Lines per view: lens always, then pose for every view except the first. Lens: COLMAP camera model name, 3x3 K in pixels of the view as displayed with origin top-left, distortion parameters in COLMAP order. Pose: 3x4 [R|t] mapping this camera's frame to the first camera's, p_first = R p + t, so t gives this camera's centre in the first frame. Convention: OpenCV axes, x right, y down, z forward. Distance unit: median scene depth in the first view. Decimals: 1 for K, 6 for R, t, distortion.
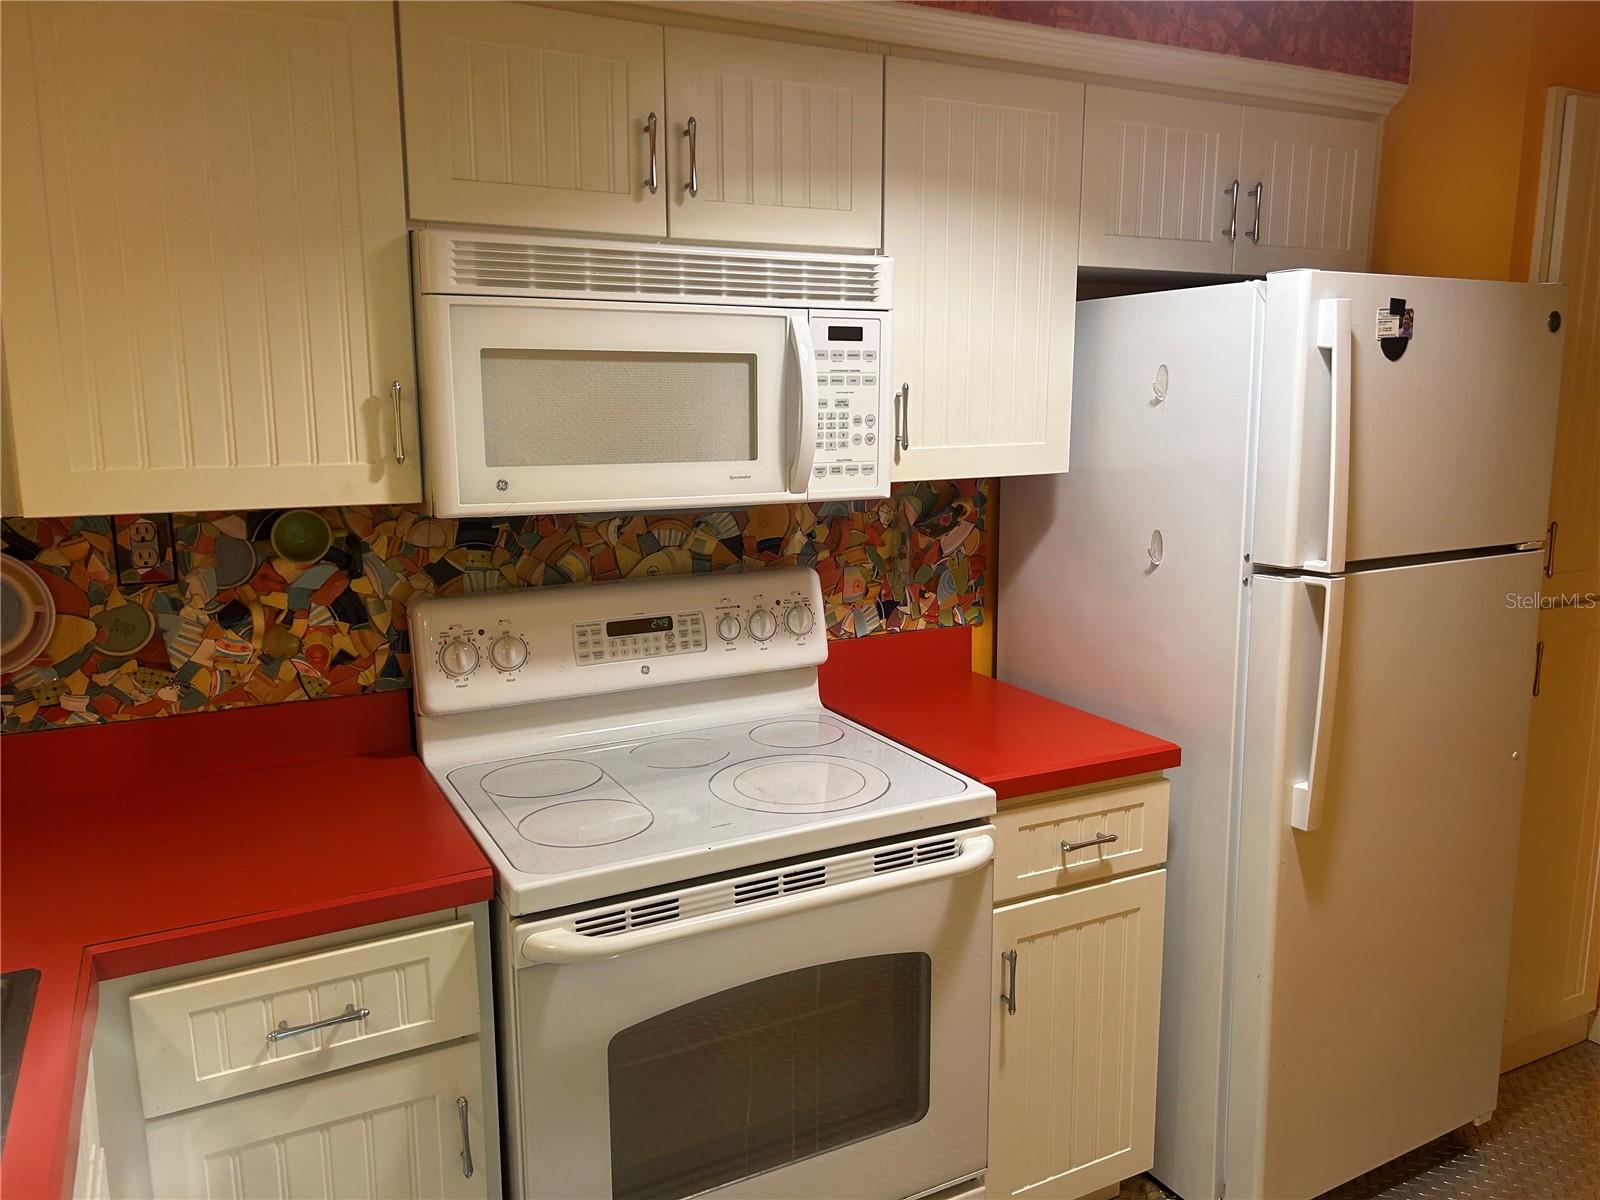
lens RADIAL K [[1184.3, 0, 786.7], [0, 1184.3, 602.9], [0, 0, 1]] dist [0.041637, -0.043667]
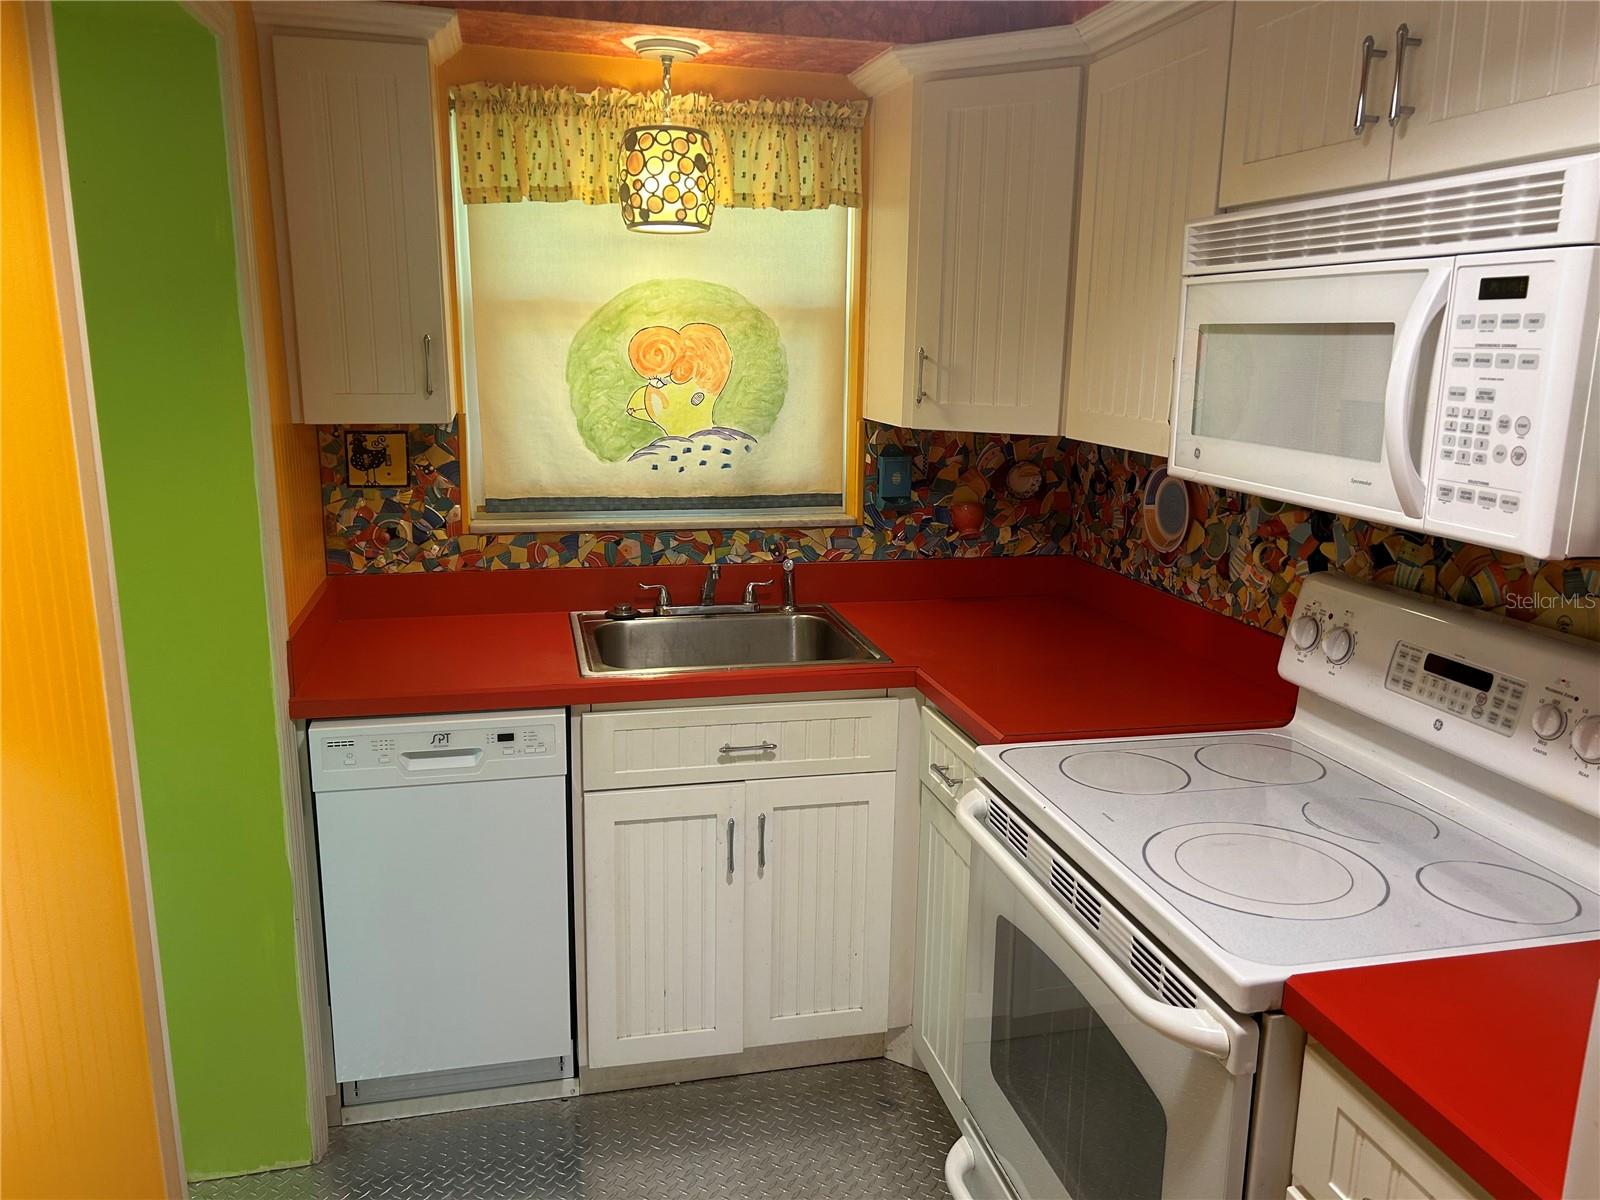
lens RADIAL K [[1184.3, 0, 809.2], [0, 1184.3, 594.1], [0, 0, 1]] dist [0.041637, -0.043667]
pose [[-0.235040, 0.202920, -0.950568, 0.780182], [-0.187712, 0.950078, 0.249229, -0.158386], [0.953688, 0.237012, -0.185216, 0.792135]]
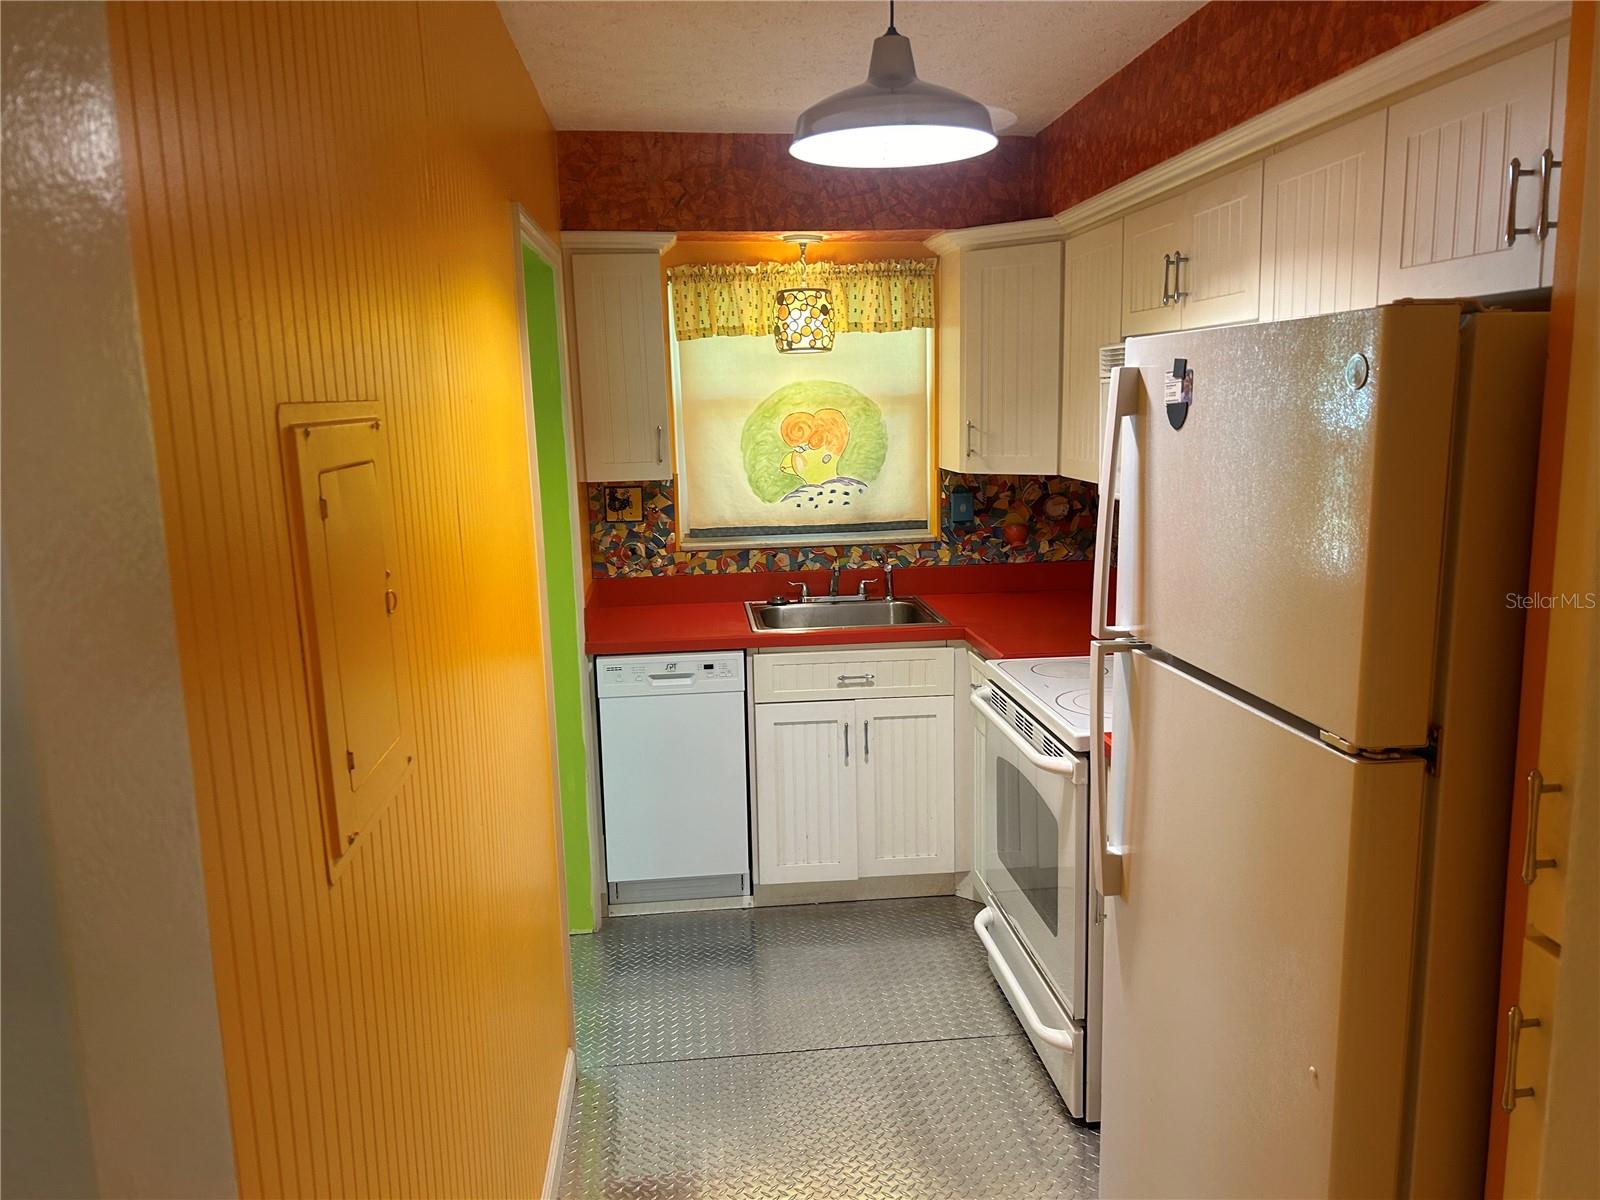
lens RADIAL K [[1184.3, 0, 786.8], [0, 1184.3, 611.3], [0, 0, 1]] dist [0.041637, -0.043667]
pose [[-0.376613, 0.176113, -0.909476, 1.432321], [-0.138429, 0.960040, 0.243228, -0.247359], [0.915969, 0.217501, -0.337185, 1.061216]]
